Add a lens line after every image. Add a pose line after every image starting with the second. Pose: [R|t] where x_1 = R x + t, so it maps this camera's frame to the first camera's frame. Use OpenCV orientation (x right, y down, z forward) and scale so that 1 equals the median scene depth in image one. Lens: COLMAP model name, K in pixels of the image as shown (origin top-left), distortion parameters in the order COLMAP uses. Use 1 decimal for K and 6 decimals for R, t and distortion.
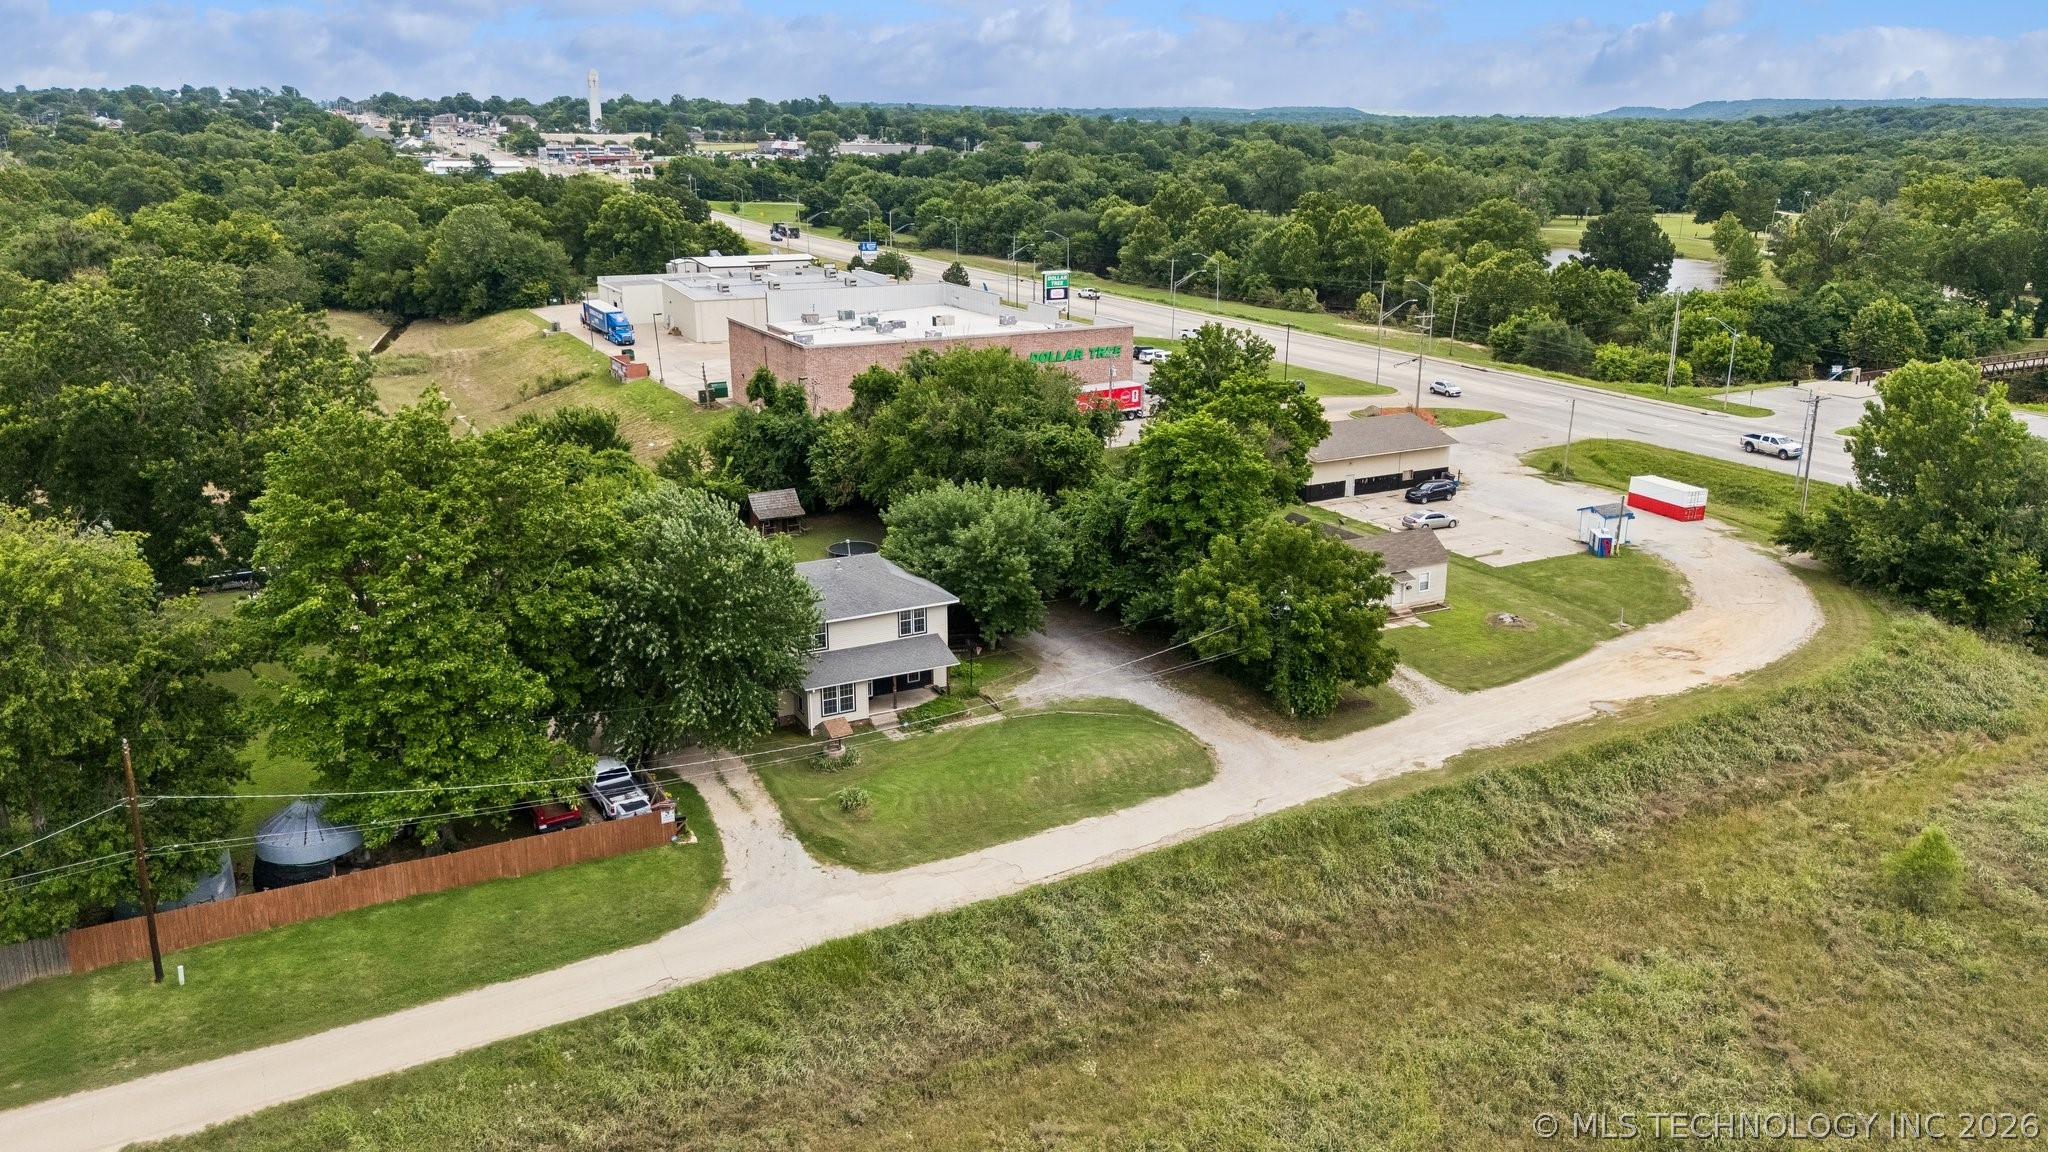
lens RADIAL K [[1555.3, 0, 1021.3], [0, 1555.3, 573.5], [0, 0, 1]] dist [0.063020, -0.022378]
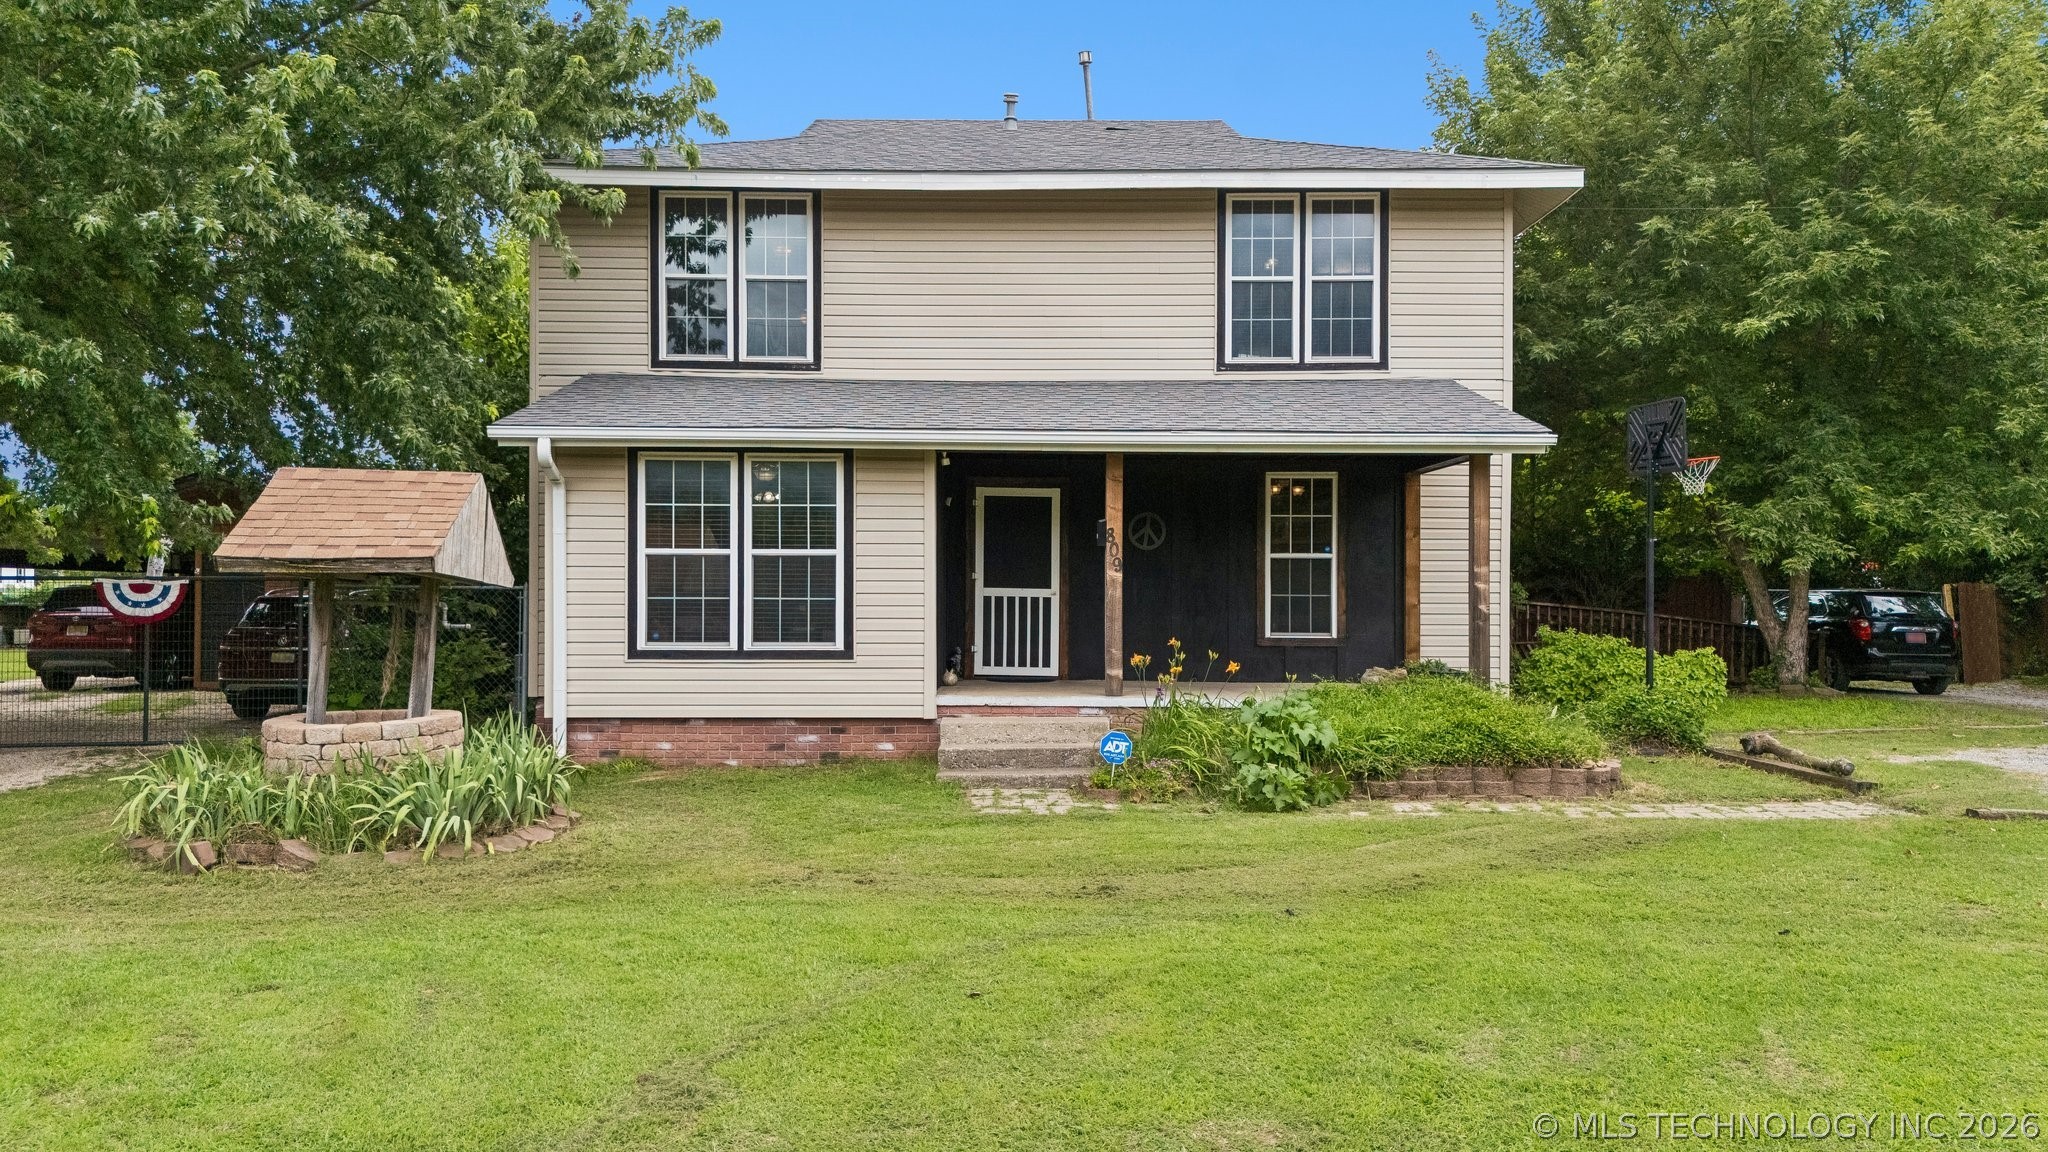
lens RADIAL K [[1555.3, 0, 1023.7], [0, 1555.3, 566.8], [0, 0, 1]] dist [0.063020, -0.022378]
pose [[0.893248, 0.012554, -0.449390, -0.016137], [-0.142617, 0.955891, -0.256775, 0.119133], [0.426344, 0.293454, 0.855637, 0.869659]]
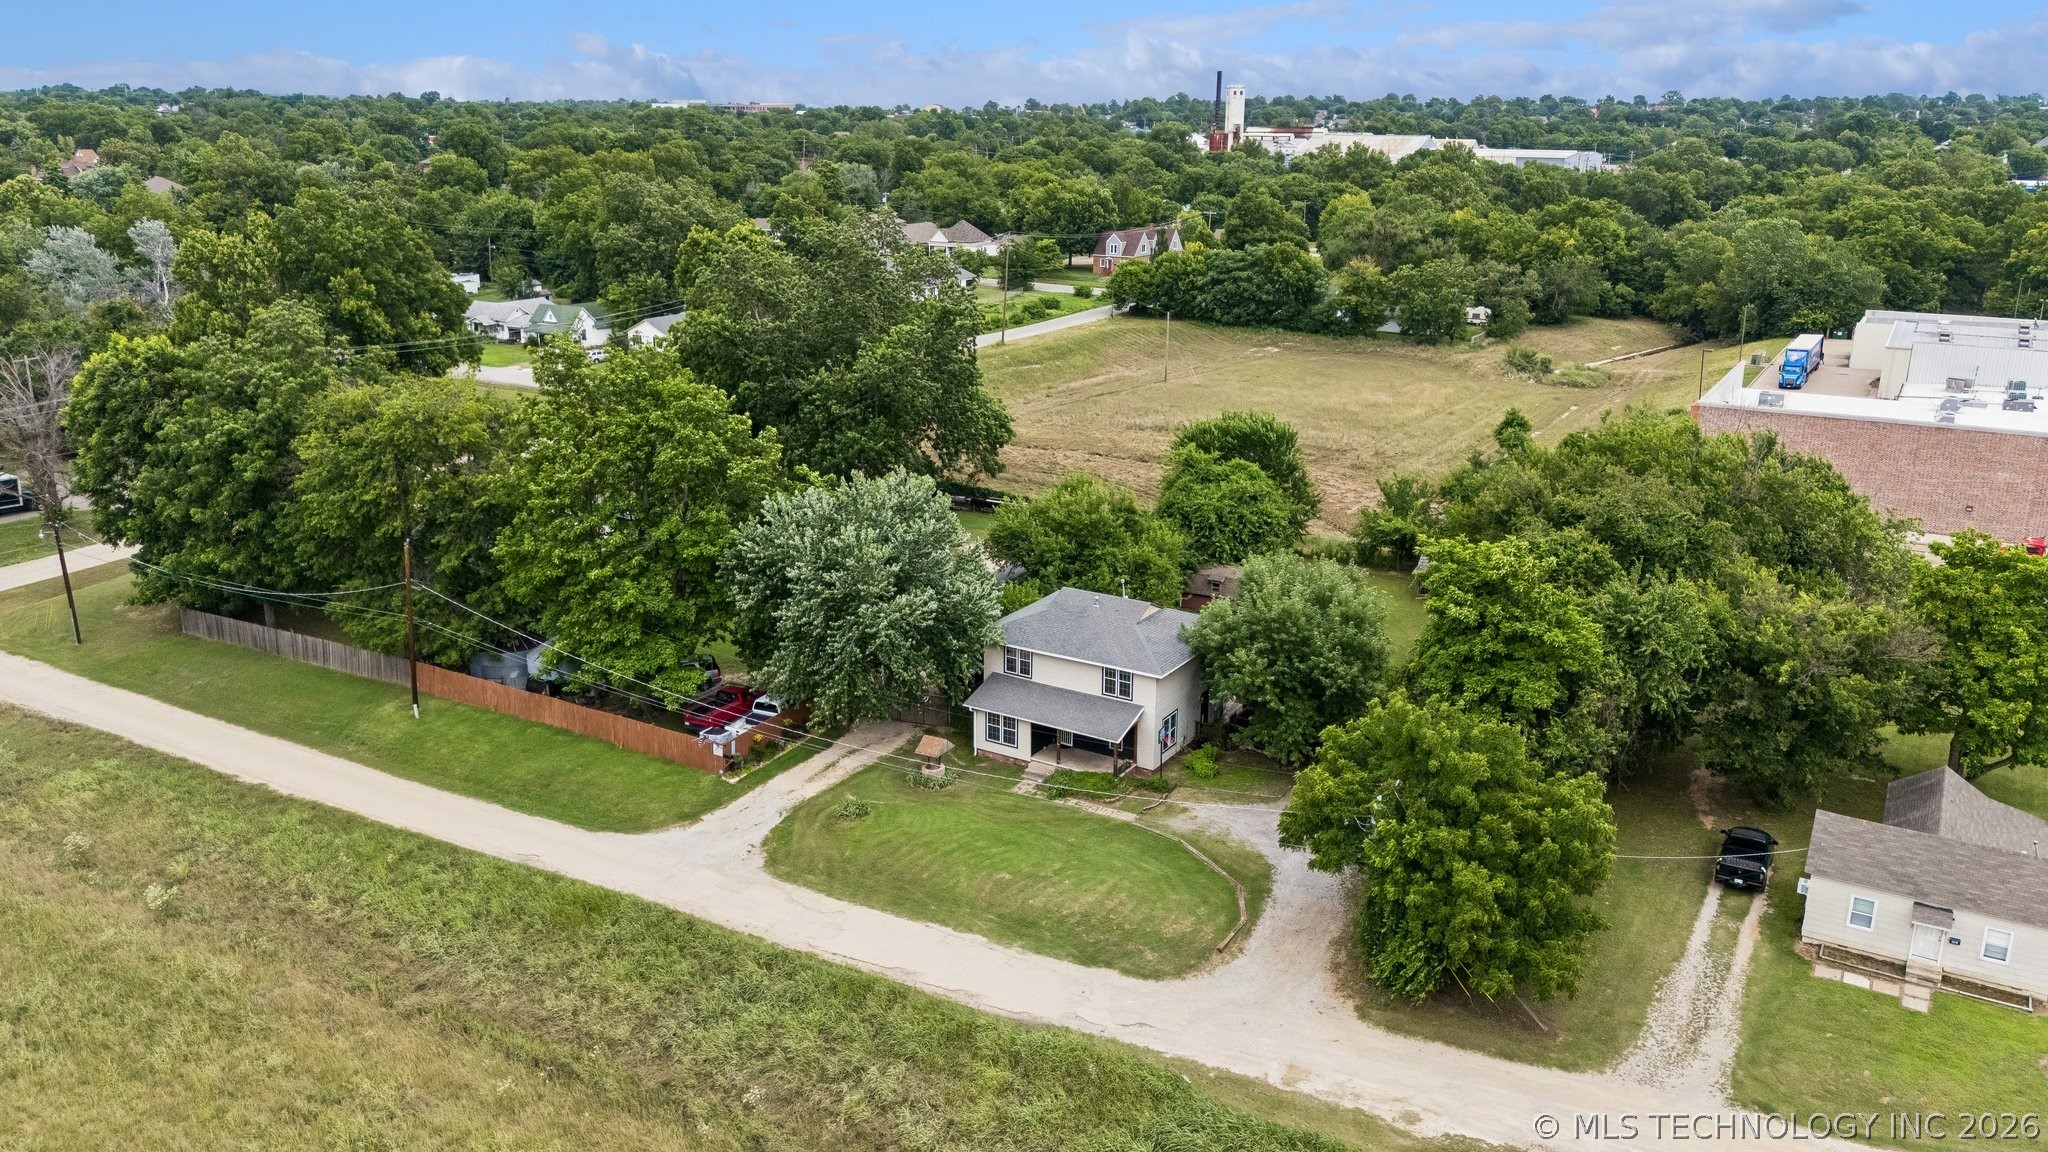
lens RADIAL K [[1555.3, 0, 1020.4], [0, 1555.3, 578.7], [0, 0, 1]] dist [0.063020, -0.022378]
pose [[0.514486, 0.250610, -0.820060, 0.642775], [-0.252418, 0.958229, 0.134474, -0.137565], [0.819506, 0.137813, 0.556254, 0.468222]]
